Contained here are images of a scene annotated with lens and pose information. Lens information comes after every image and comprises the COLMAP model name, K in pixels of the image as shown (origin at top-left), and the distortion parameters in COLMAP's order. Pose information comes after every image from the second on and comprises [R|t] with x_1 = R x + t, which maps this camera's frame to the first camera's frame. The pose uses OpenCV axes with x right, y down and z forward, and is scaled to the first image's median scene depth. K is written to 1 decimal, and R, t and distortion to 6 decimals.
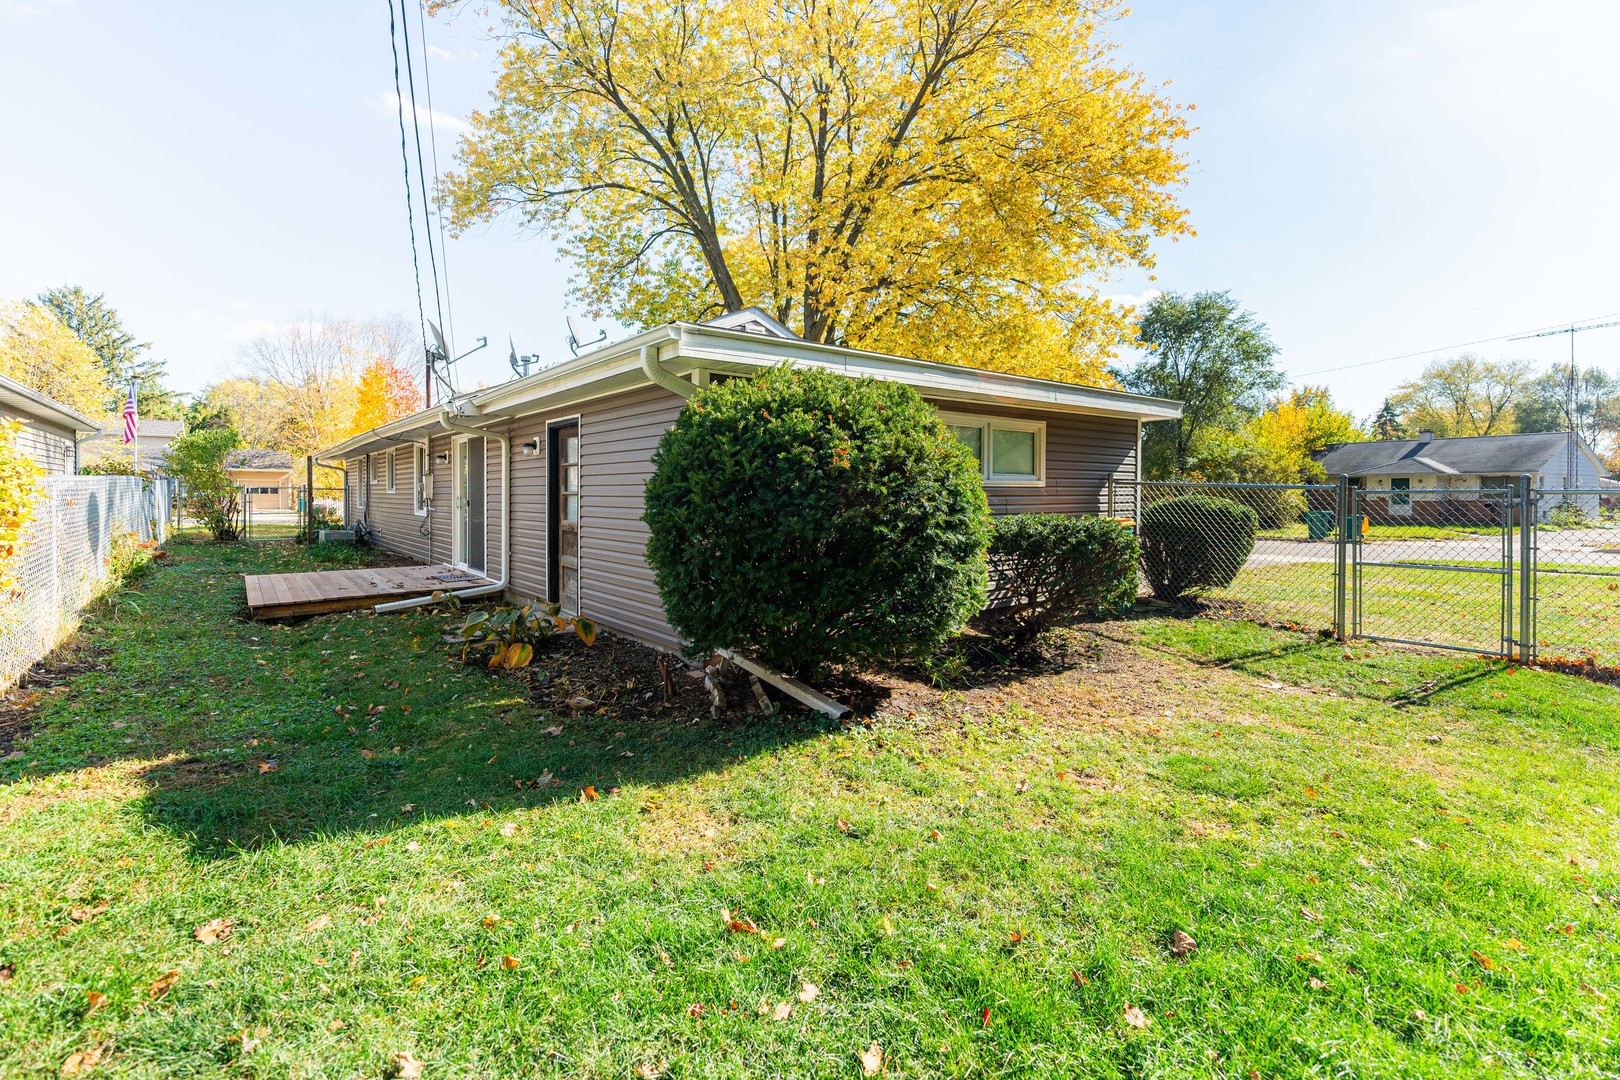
lens RADIAL K [[712.4, 0, 817.1], [0, 712.4, 493.7], [0, 0, 1]] dist [-0.001648, 0.000336]
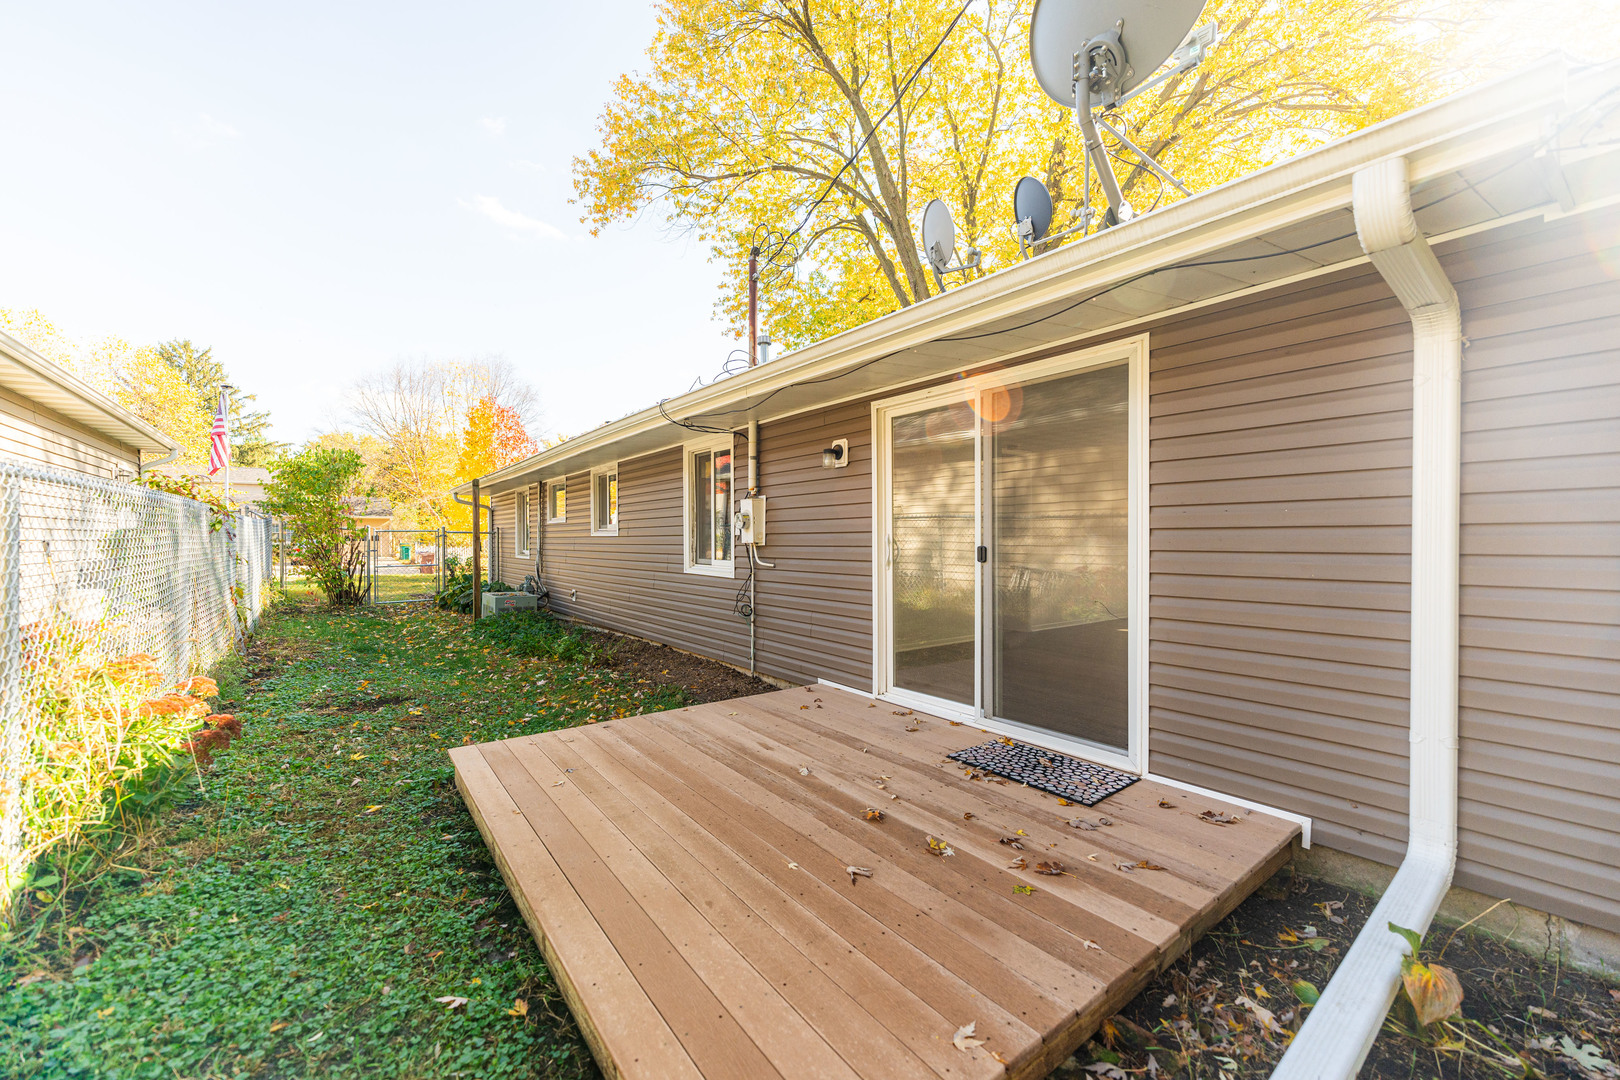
lens RADIAL K [[640.0, 0, 800.8], [0, 640.0, 538.9], [0, 0, 1]] dist [-0.000169, 0.000184]
pose [[0.998677, -0.006663, -0.050988, -0.337649], [0.006678, 0.999978, 0.000120, 0.002616], [0.050986, -0.000460, 0.998699, 0.378130]]
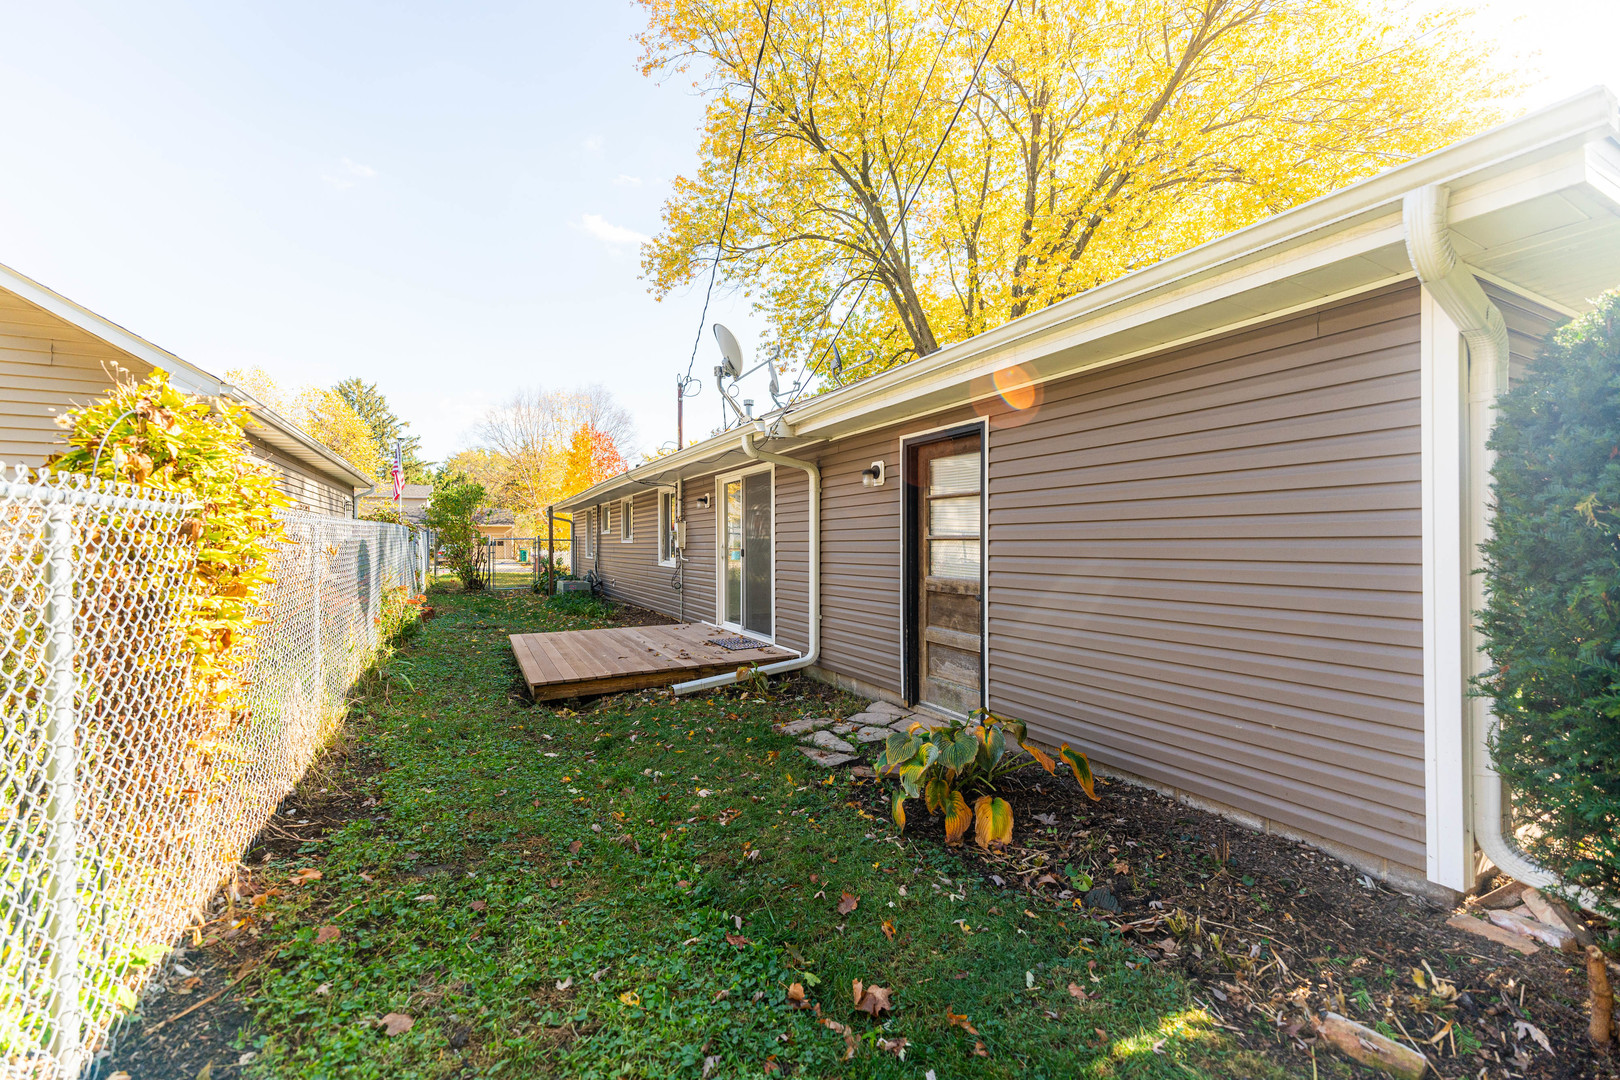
lens RADIAL K [[652.3, 0, 804.6], [0, 652.3, 537.9], [0, 0, 1]] dist [0.001257, 0.000028]
pose [[0.978841, -0.006892, -0.204506, -0.154432], [0.004891, 0.999935, -0.010292, 0.002483], [0.204564, 0.009074, 0.978811, 0.155157]]
